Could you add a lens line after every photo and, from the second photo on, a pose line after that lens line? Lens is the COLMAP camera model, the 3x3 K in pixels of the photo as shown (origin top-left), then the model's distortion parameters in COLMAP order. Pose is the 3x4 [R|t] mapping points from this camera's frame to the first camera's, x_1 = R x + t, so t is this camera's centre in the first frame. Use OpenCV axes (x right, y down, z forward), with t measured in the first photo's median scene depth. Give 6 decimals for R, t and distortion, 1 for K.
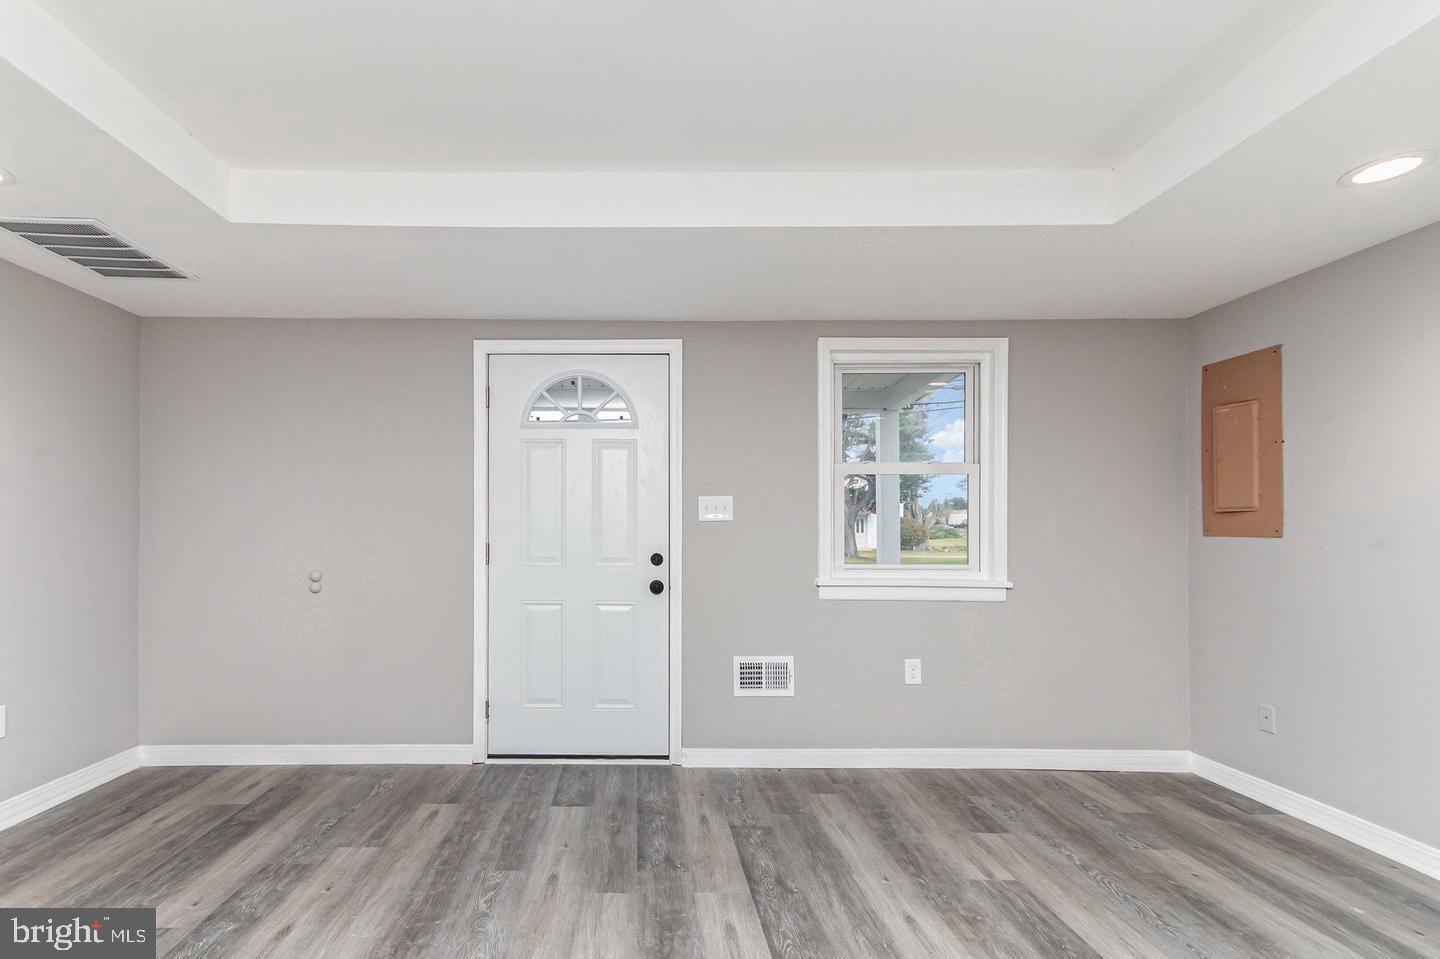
lens RADIAL K [[714.1, 0, 725.8], [0, 714.1, 525.2], [0, 0, 1]] dist [0.003180, 0.000507]
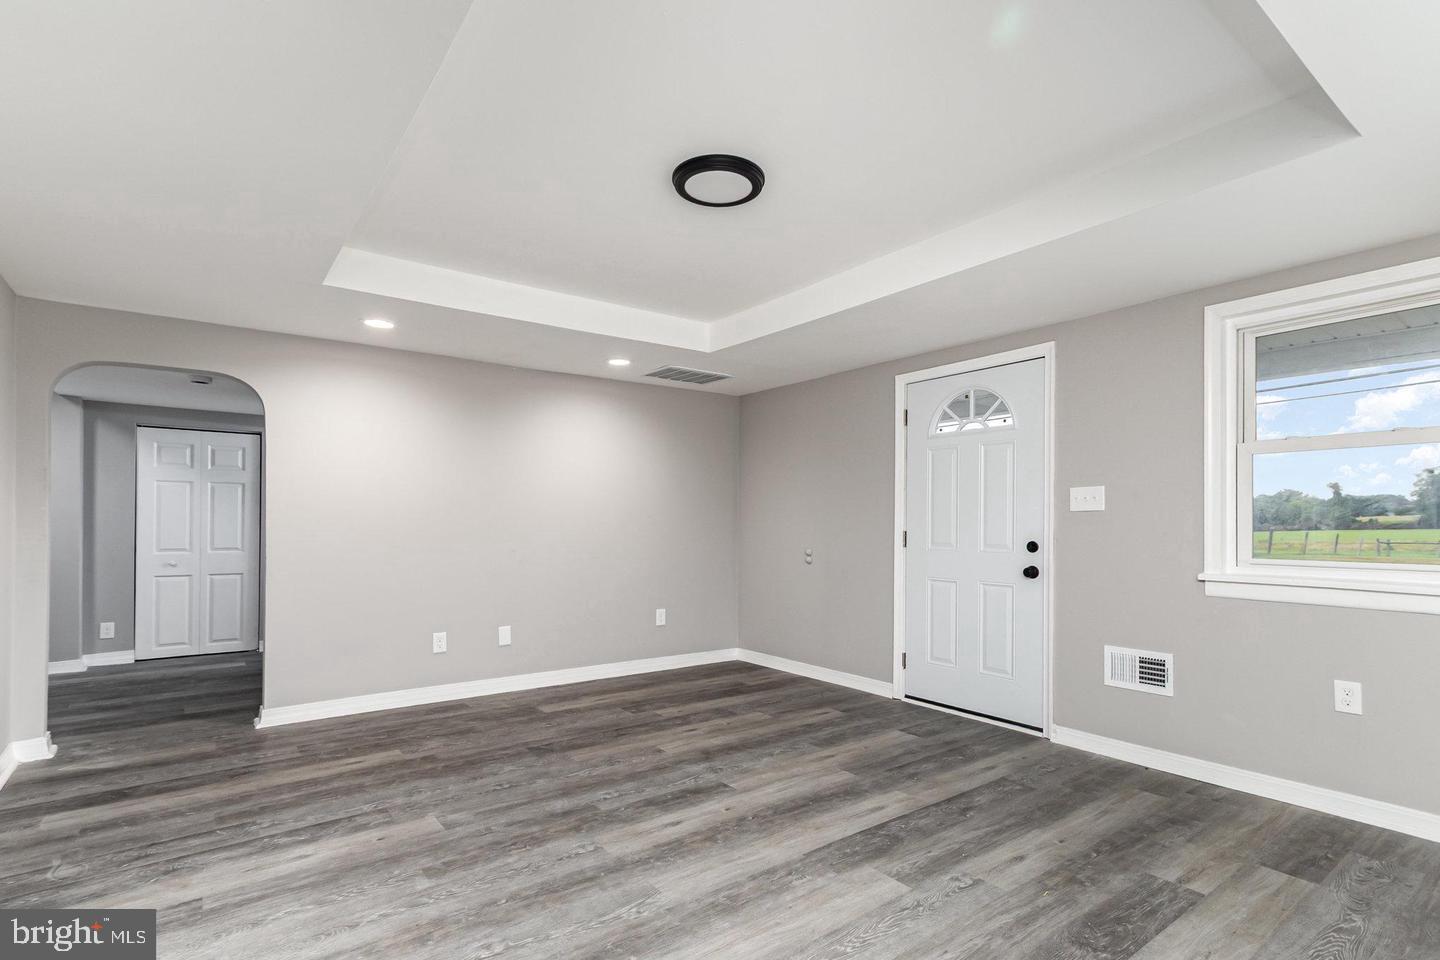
lens RADIAL K [[714.1, 0, 725.8], [0, 714.1, 525.7], [0, 0, 1]] dist [0.003180, 0.000507]
pose [[0.595296, -0.000023, -0.803506, 0.505778], [0.003729, 0.999989, 0.002733, 0.010319], [0.803498, -0.004623, 0.595290, -0.028458]]
